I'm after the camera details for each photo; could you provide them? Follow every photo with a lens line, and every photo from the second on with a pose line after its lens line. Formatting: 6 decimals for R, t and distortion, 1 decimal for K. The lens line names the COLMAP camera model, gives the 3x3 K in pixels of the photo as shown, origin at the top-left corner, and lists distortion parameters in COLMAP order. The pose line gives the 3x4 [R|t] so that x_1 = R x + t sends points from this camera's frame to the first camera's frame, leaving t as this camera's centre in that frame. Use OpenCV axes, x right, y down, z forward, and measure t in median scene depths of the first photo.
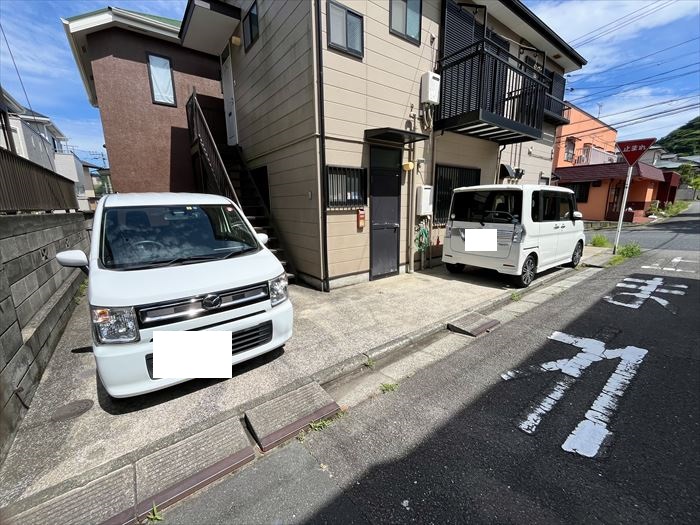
lens RADIAL K [[285.8, 0, 348.6], [0, 285.8, 263.6], [0, 0, 1]] dist [-0.001098, -0.000593]
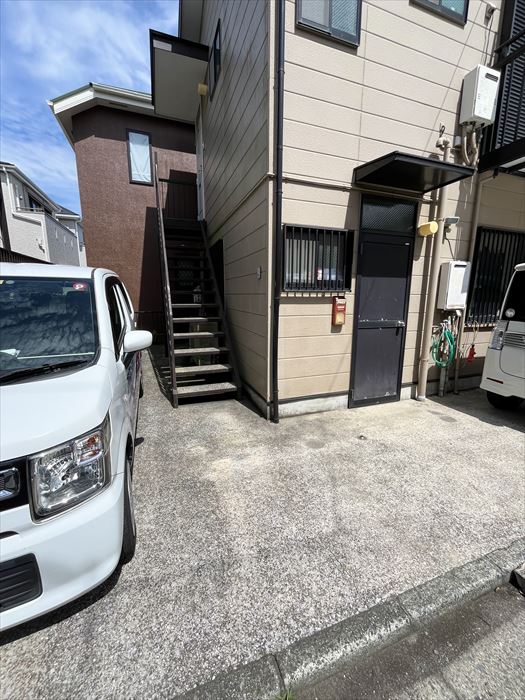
lens RADIAL K [[285.5, 0, 261.8], [0, 285.5, 348.5], [0, 0, 1]] dist [-0.000857, 0.000134]
pose [[0.955646, 0.071108, -0.285803, 0.061992], [-0.076972, 0.996990, -0.009323, -0.052129], [0.284280, 0.030908, 0.958243, 0.325266]]
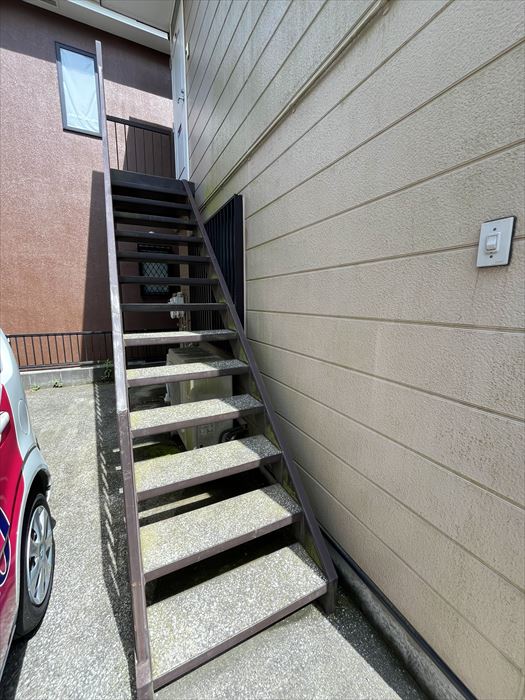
lens RADIAL K [[278.0, 0, 259.1], [0, 278.0, 351.0], [0, 0, 1]] dist [-0.002102, -0.000102]
pose [[0.982009, 0.053566, -0.181077, -0.205868], [-0.058903, 0.997970, -0.024223, -0.146341], [0.179412, 0.034453, 0.983170, 0.718435]]
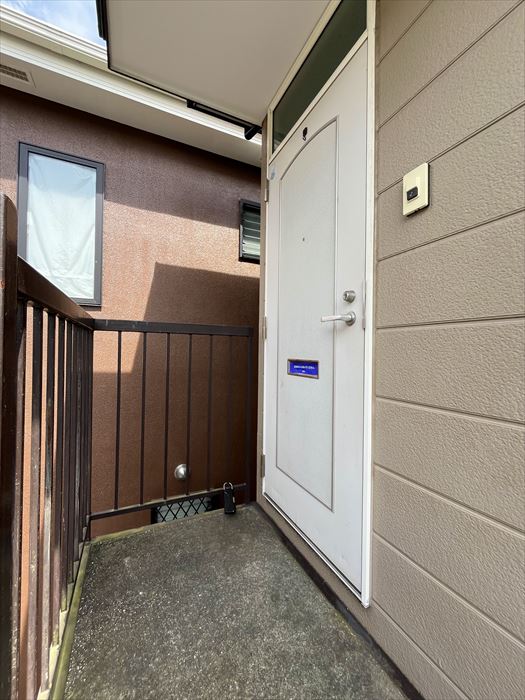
lens RADIAL K [[285.5, 0, 261.8], [0, 285.5, 348.5], [0, 0, 1]] dist [-0.000857, 0.000134]
pose [[0.978572, 0.024658, -0.204425, -0.549499], [-0.068778, 0.974924, -0.211641, -0.672121], [0.194080, 0.221166, 0.955729, 1.110816]]
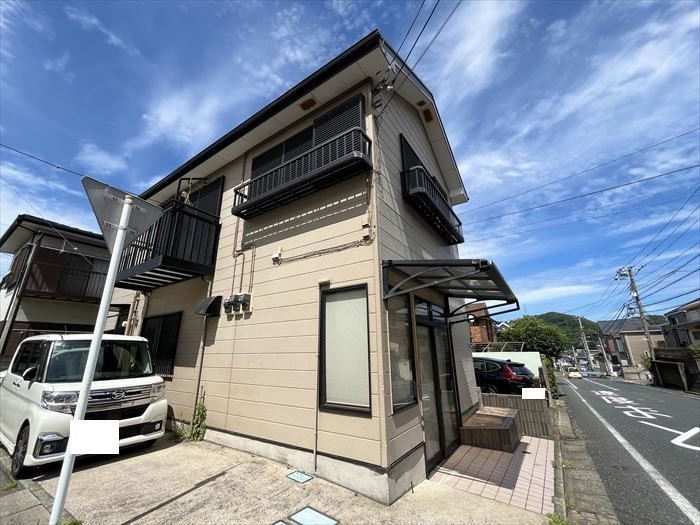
lens RADIAL K [[278.0, 0, 348.0], [0, 278.0, 265.7], [0, 0, 1]] dist [-0.002102, -0.000102]
pose [[0.328383, -0.275884, -0.903356, 1.819983], [-0.198010, 0.915035, -0.351430, -0.343503], [0.923556, 0.294277, 0.245855, 1.571139]]
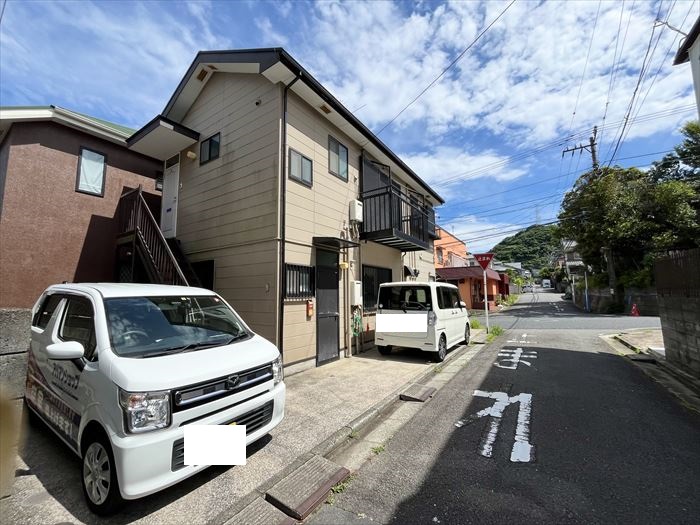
lens RADIAL K [[285.5, 0, 349.3], [0, 285.5, 263.7], [0, 0, 1]] dist [-0.000857, 0.000134]
pose [[0.943828, 0.039590, 0.328058, -0.174859], [0.065082, 0.951078, -0.302018, 0.024427], [-0.323966, 0.306404, 0.895077, -0.109546]]
